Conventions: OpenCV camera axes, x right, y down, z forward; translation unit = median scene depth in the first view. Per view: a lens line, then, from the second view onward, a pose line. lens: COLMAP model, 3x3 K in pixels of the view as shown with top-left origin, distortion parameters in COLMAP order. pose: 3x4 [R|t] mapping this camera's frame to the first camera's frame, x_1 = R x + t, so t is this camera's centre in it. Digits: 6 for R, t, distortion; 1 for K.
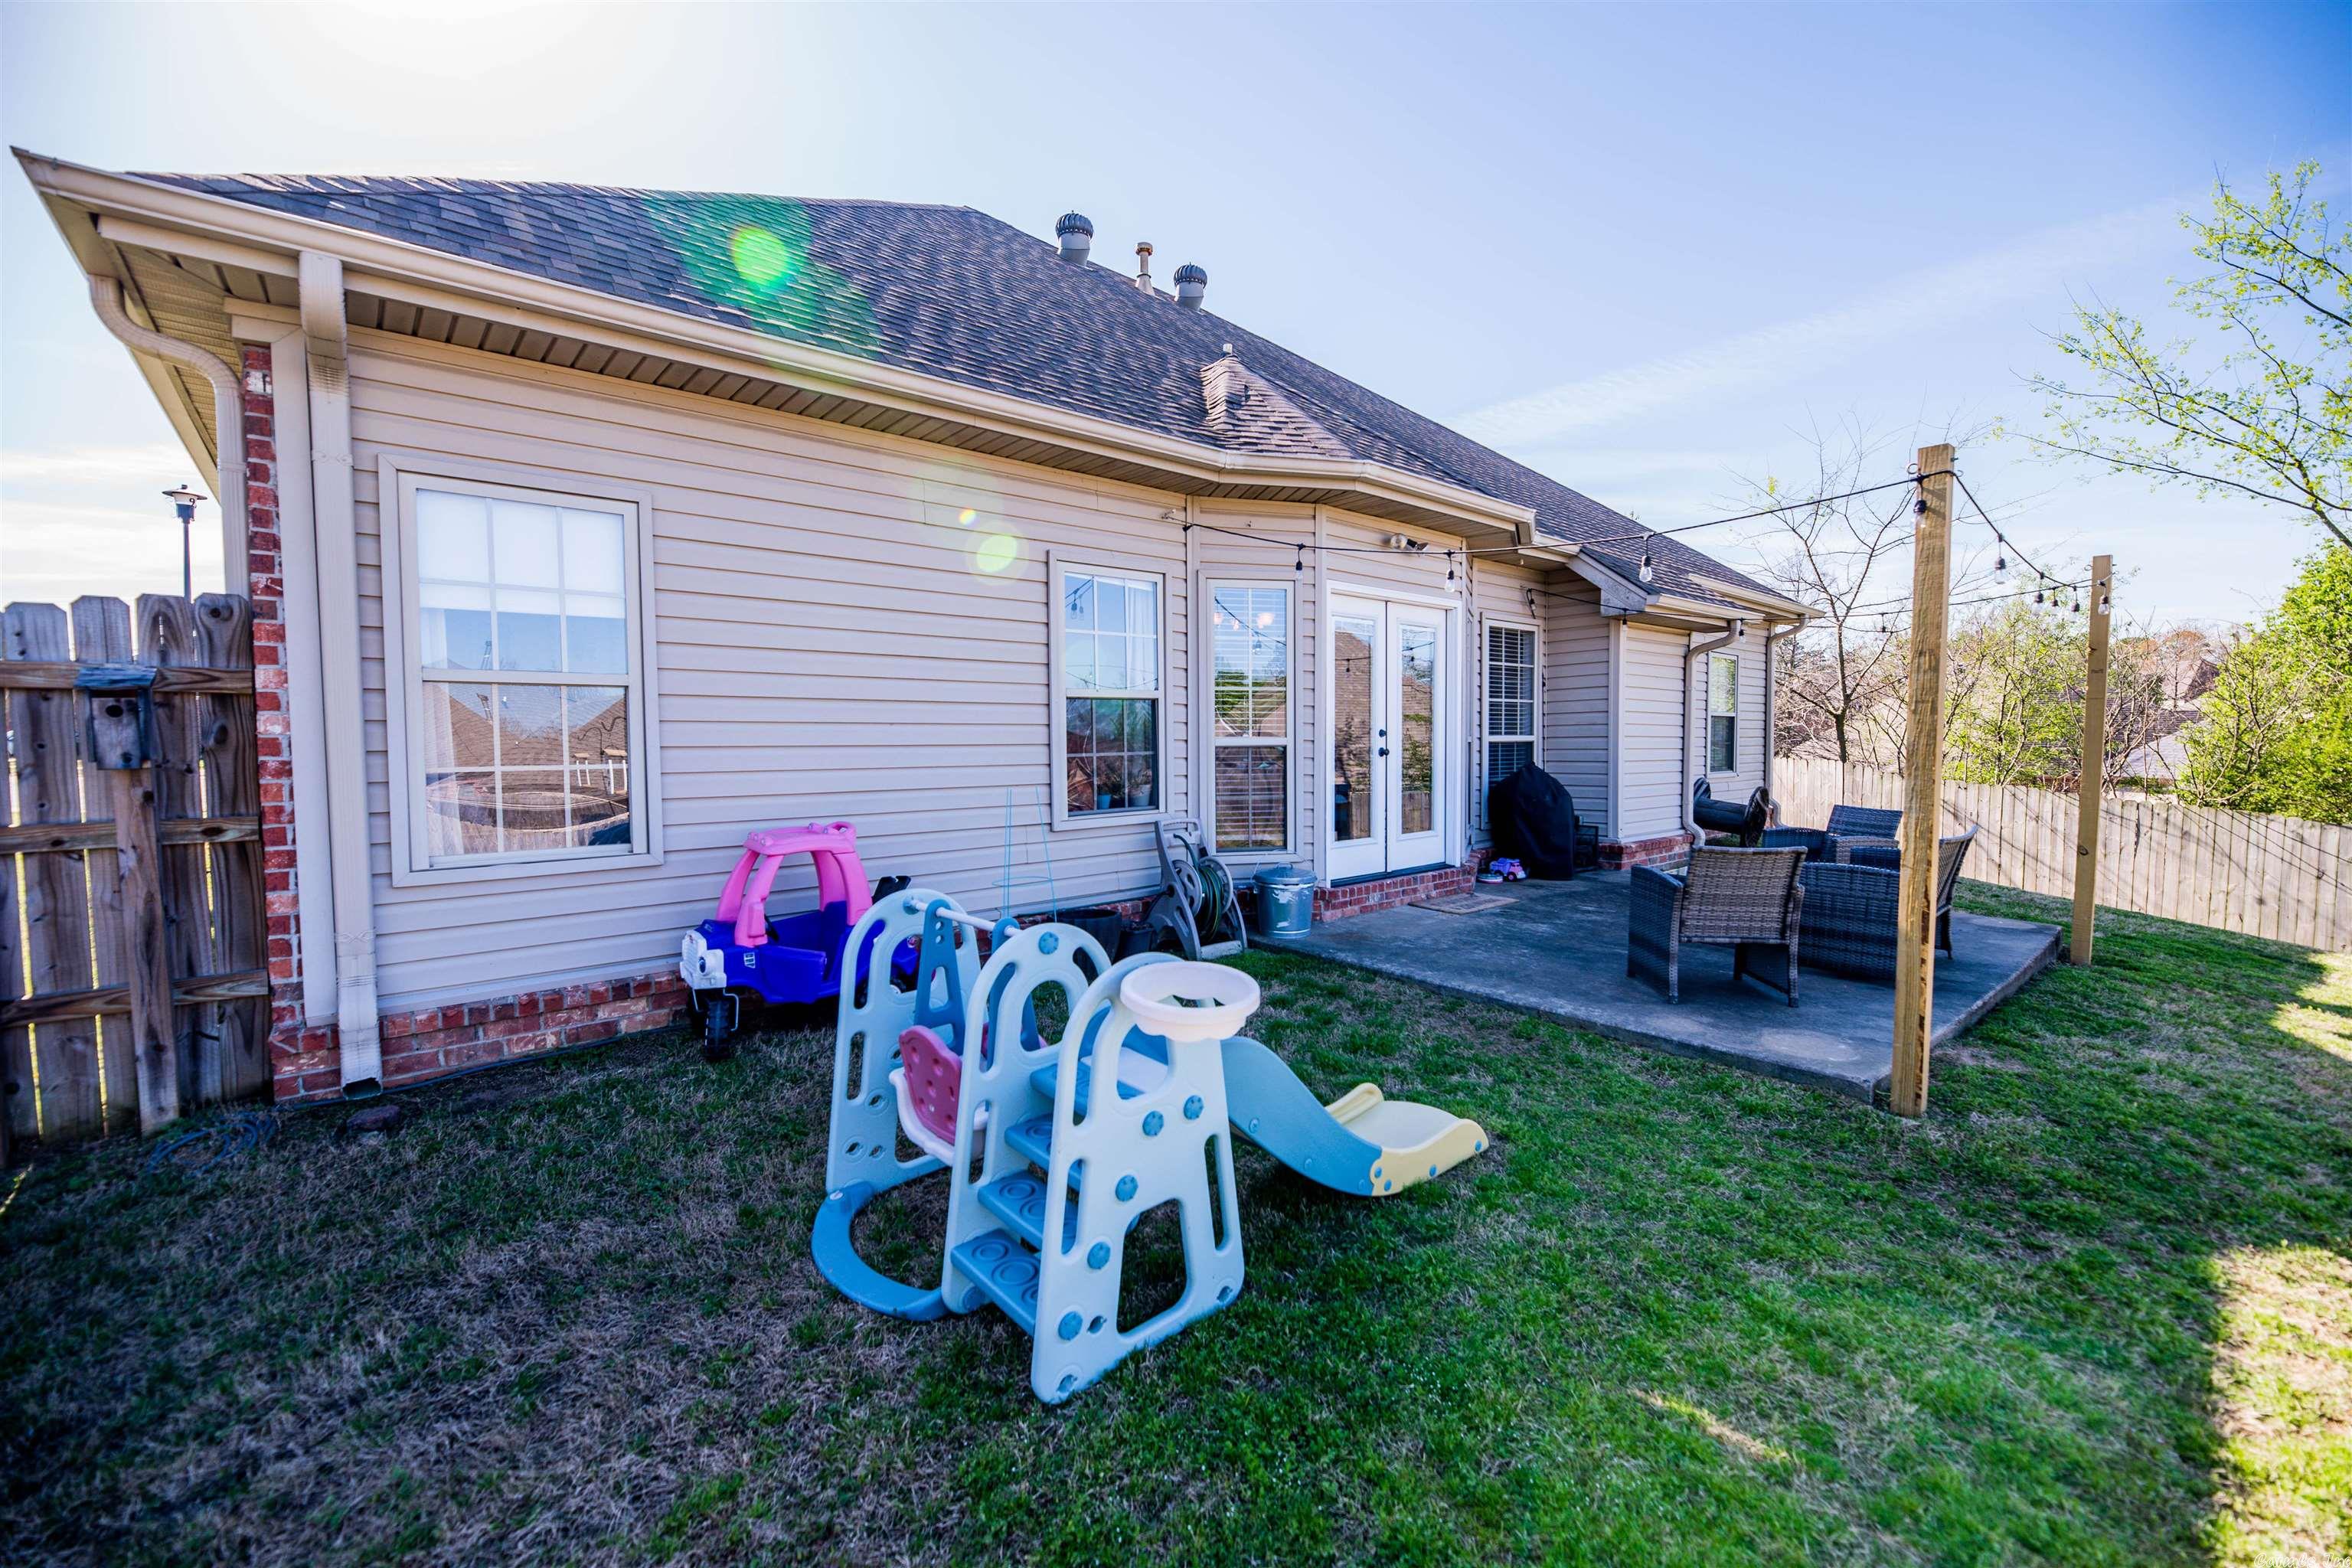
lens RADIAL K [[989.9, 0, 1203.3], [0, 989.9, 727.2], [0, 0, 1]] dist [-0.001374, -0.001291]
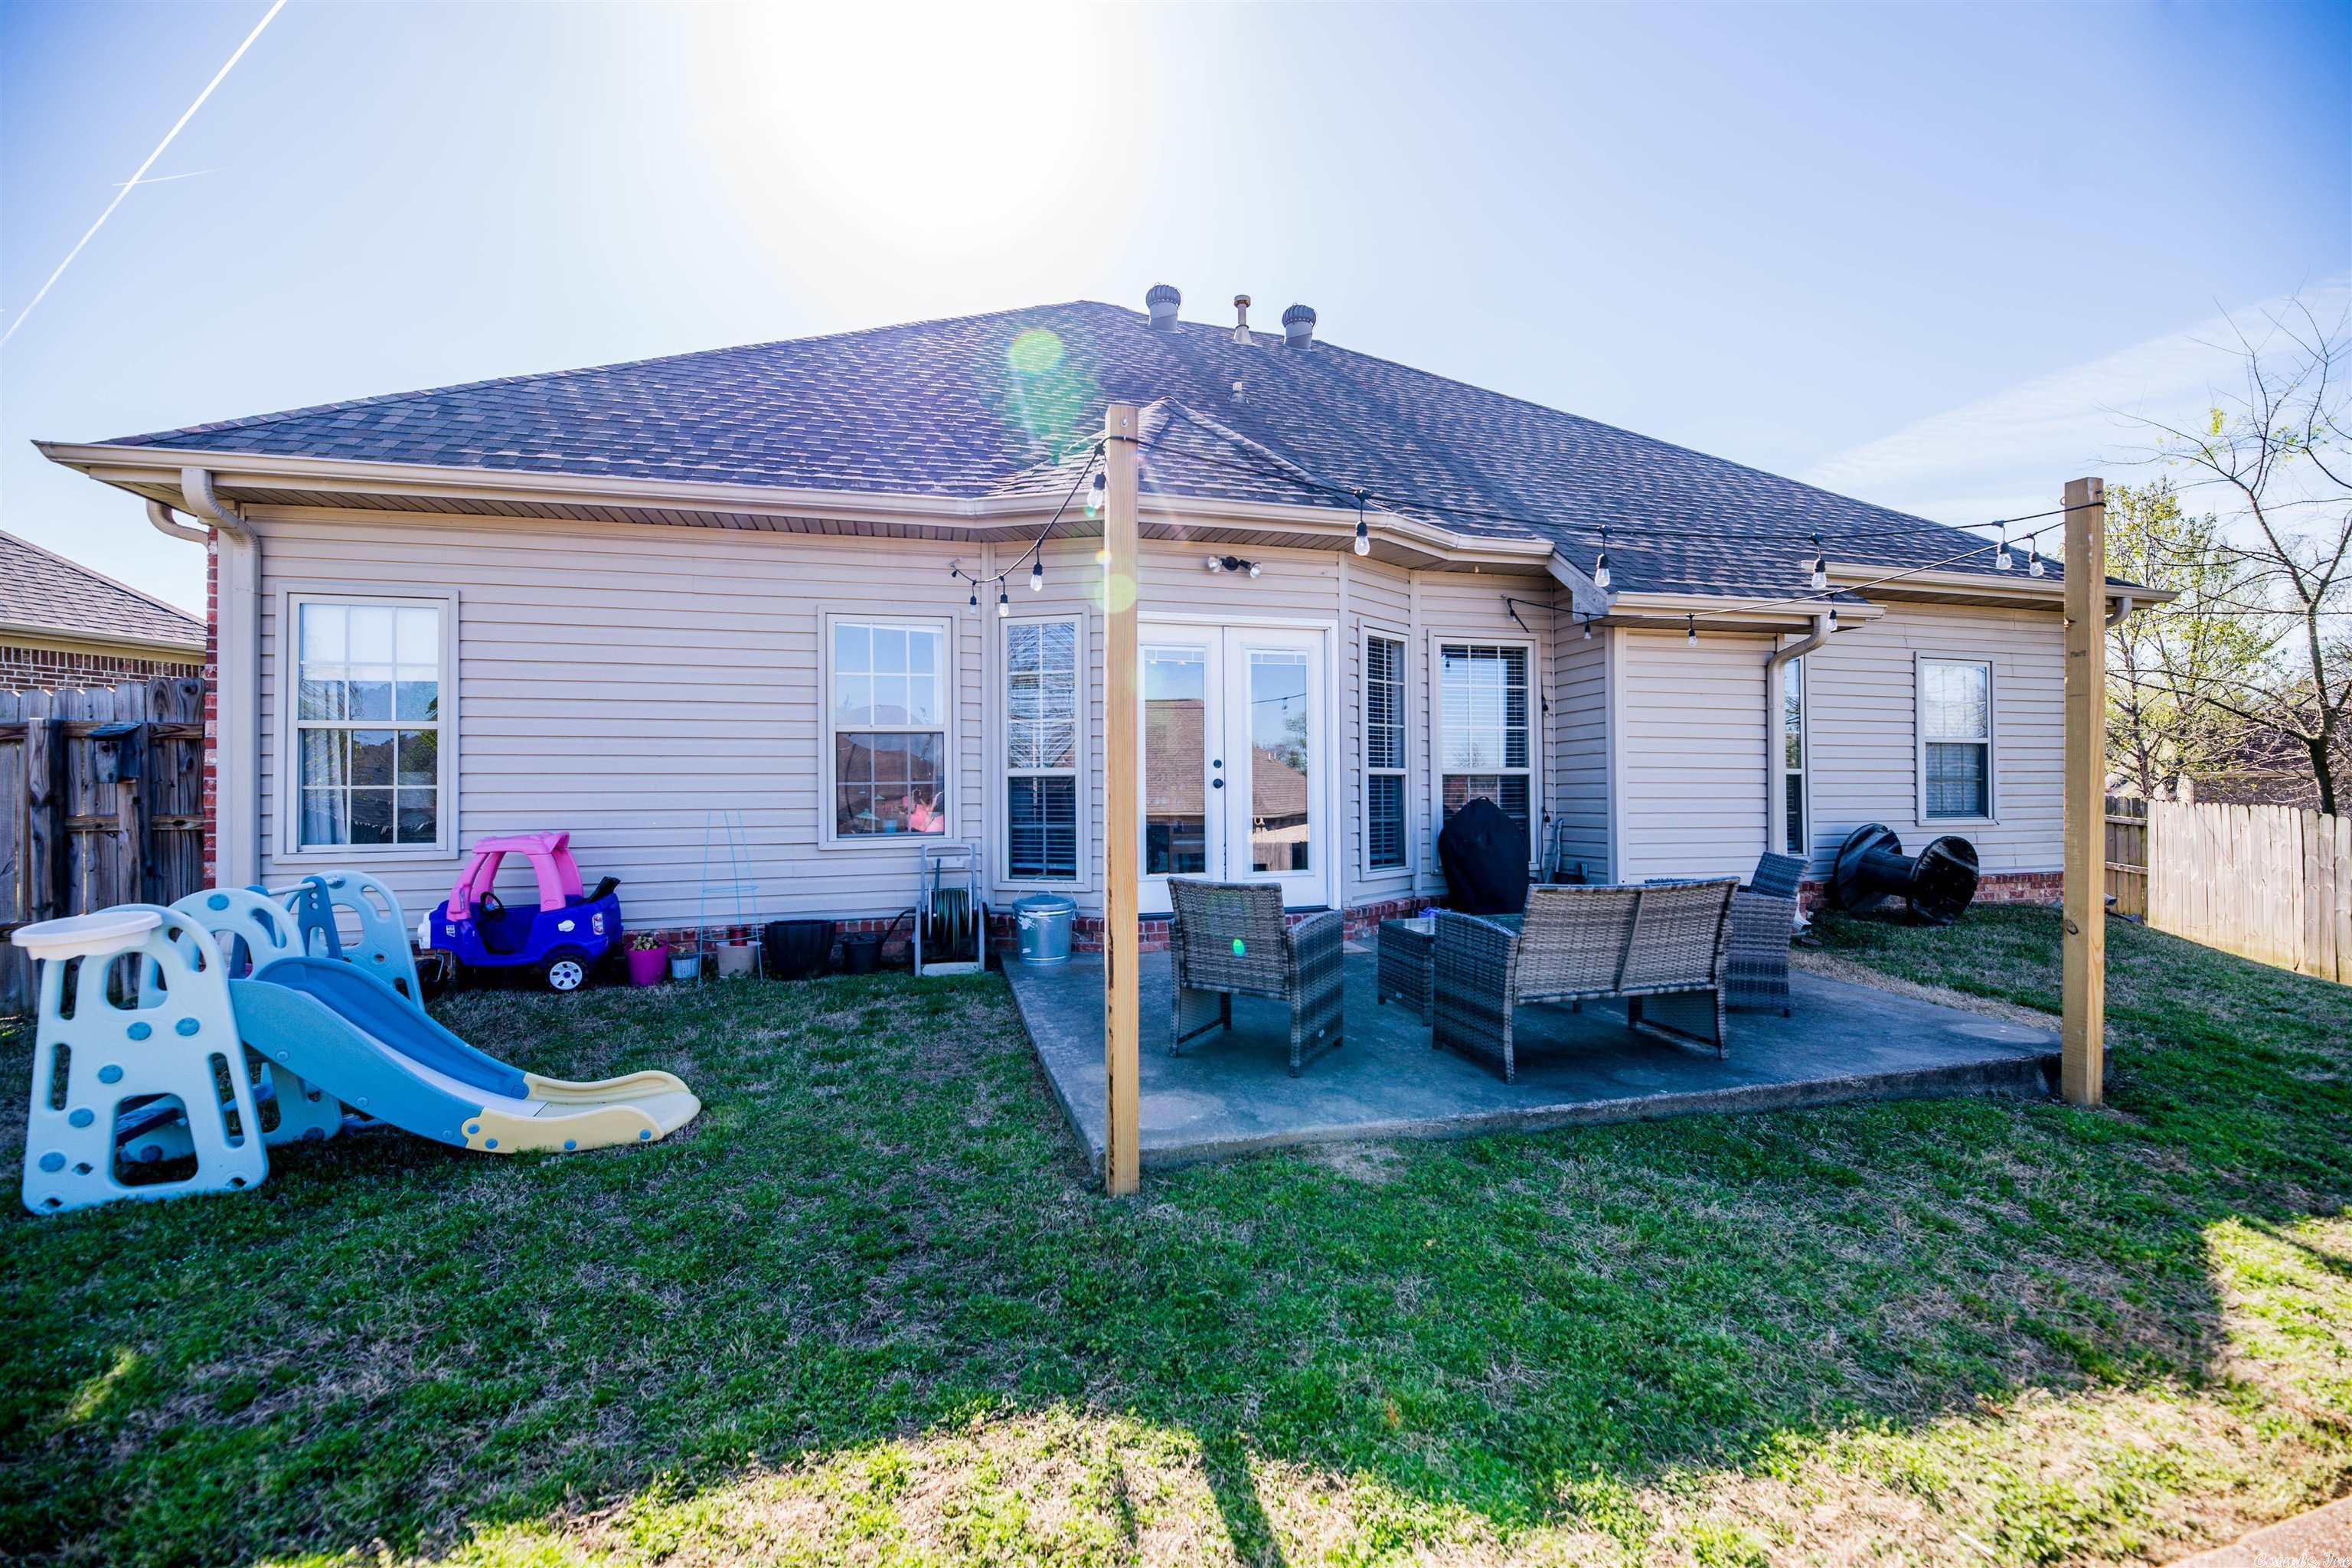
lens RADIAL K [[989.9, 0, 1157.1], [0, 989.9, 720.8], [0, 0, 1]] dist [-0.001374, -0.001291]
pose [[0.896586, -0.030028, -0.441850, 0.866679], [0.006022, 0.998433, -0.055634, 0.027704], [0.442828, 0.047219, 0.895362, 0.183120]]
